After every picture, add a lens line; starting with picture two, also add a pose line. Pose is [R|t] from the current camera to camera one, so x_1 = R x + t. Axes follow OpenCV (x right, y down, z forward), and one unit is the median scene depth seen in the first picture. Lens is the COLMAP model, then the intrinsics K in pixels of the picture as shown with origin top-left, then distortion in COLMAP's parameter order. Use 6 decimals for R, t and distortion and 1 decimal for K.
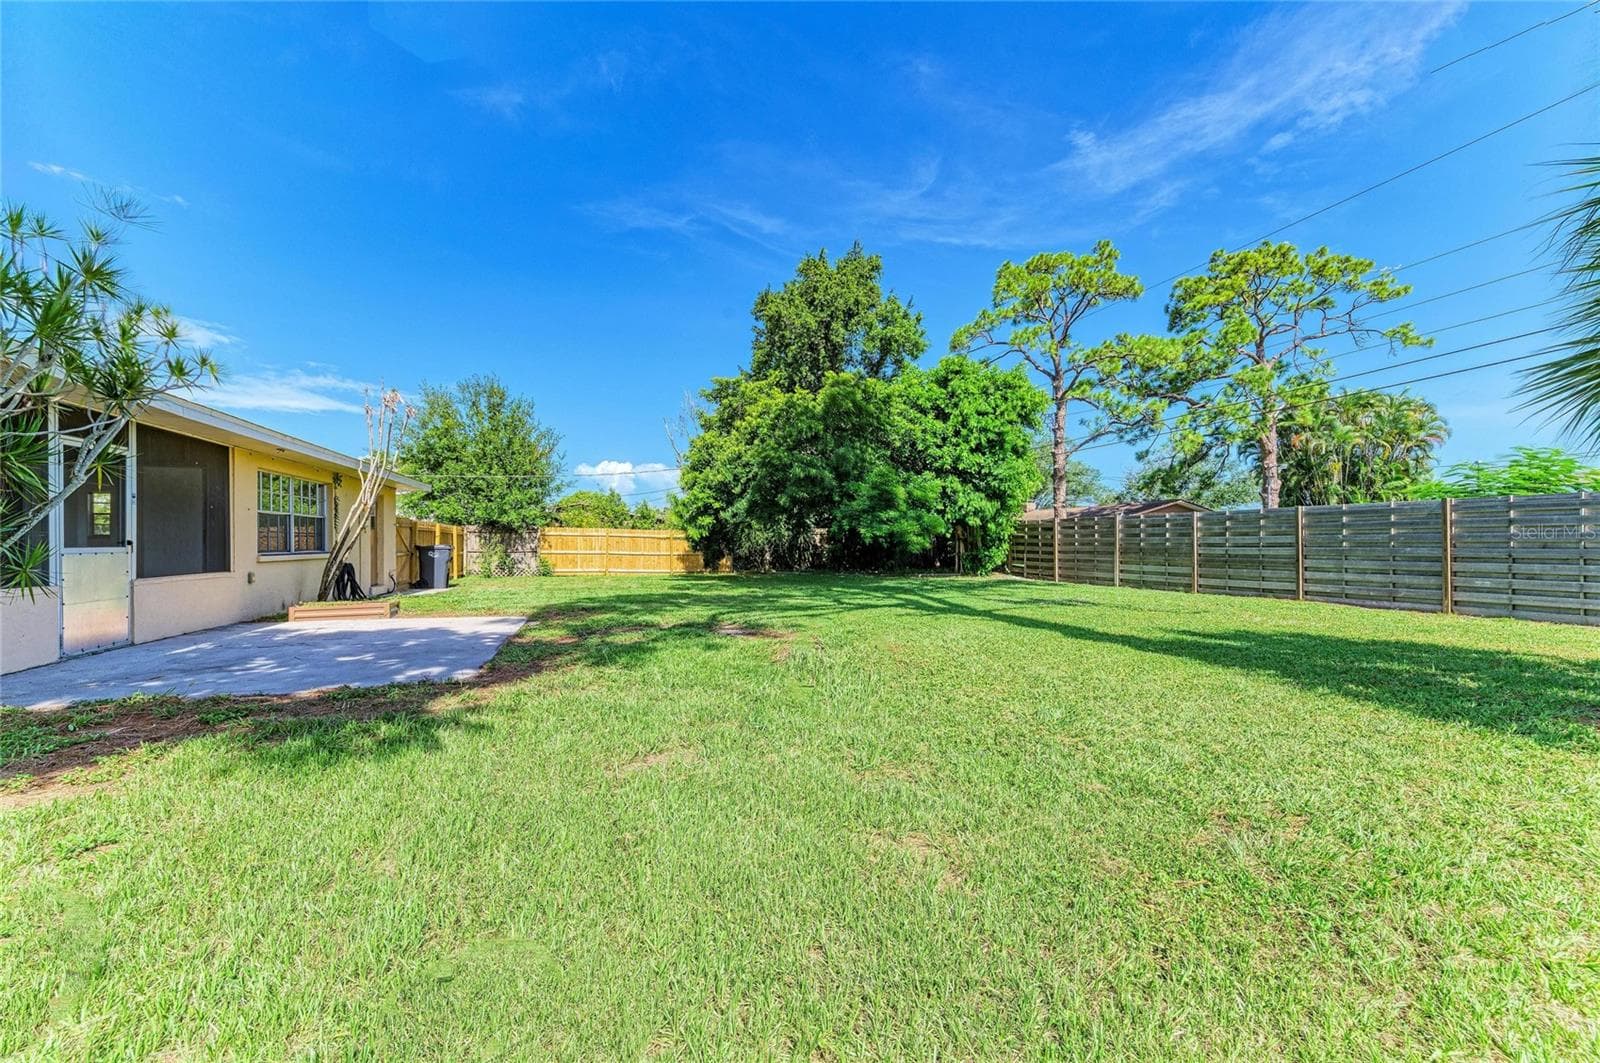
lens RADIAL K [[634.0, 0, 805.4], [0, 634.0, 537.2], [0, 0, 1]] dist [0.002182, 0.000357]
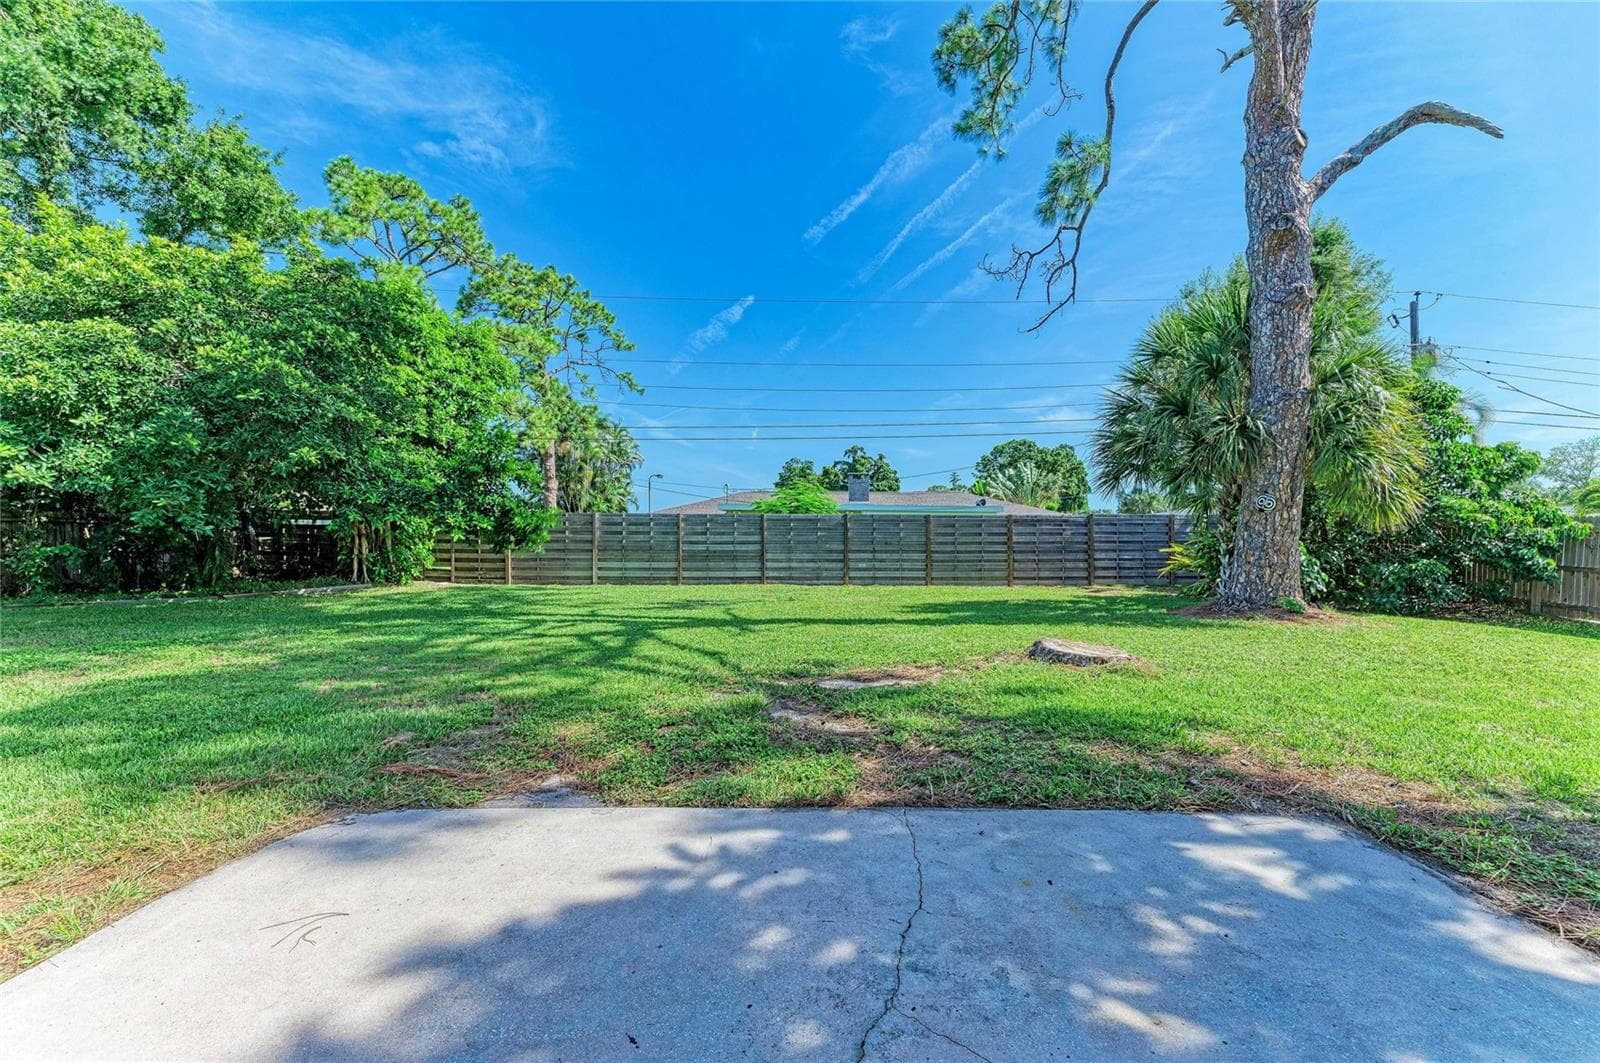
lens RADIAL K [[634.0, 0, 802.7], [0, 634.0, 543.7], [0, 0, 1]] dist [0.002182, 0.000357]
pose [[0.254902, -0.012432, 0.966887, -0.435439], [-0.015249, 0.999741, 0.016875, -0.008280], [-0.966847, -0.019045, 0.254647, 0.515347]]
